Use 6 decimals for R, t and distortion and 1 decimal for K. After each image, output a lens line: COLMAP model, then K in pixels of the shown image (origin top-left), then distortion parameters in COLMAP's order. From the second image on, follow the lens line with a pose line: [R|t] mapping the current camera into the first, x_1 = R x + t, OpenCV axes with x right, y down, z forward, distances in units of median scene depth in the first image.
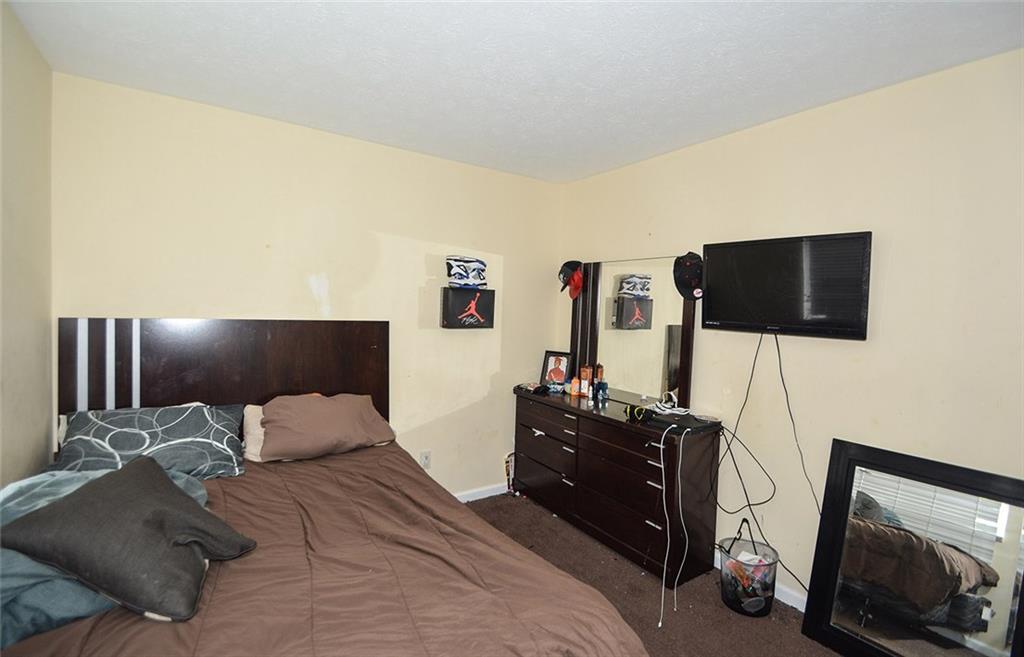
lens RADIAL K [[466.8, 0, 507.5], [0, 466.8, 331.1], [0, 0, 1]] dist [-0.000008, -0.000098]
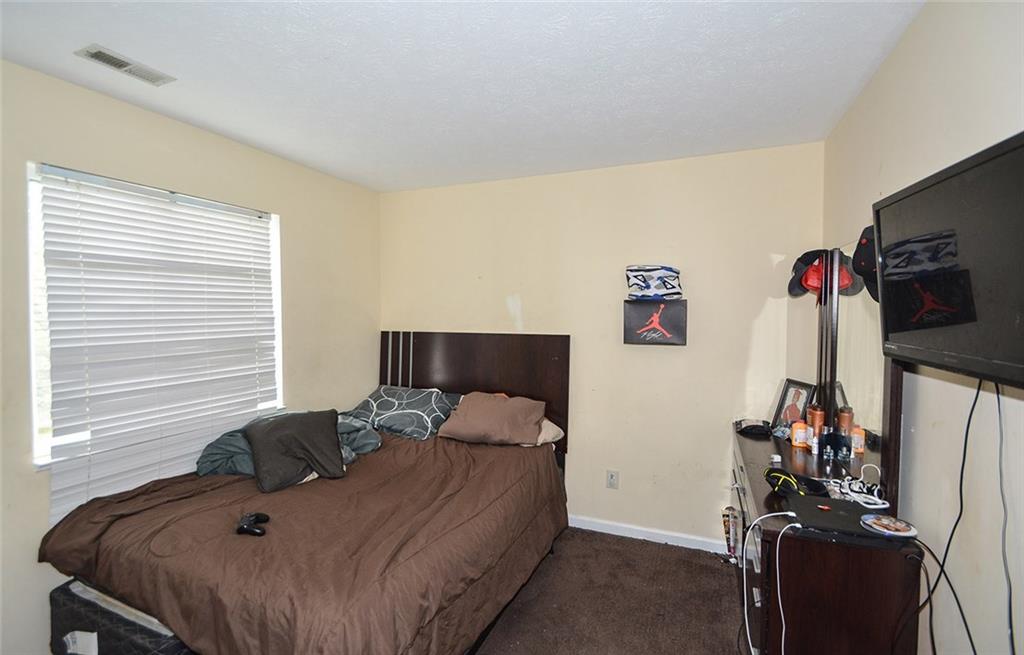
lens RADIAL K [[469.4, 0, 512.0], [0, 469.4, 327.5], [0, 0, 1]] dist [0.016126, -0.000136]
pose [[0.546935, -0.000464, -0.837175, 0.529669], [-0.026176, 0.999501, -0.017654, -0.015161], [0.836766, 0.031569, 0.546650, 0.284621]]
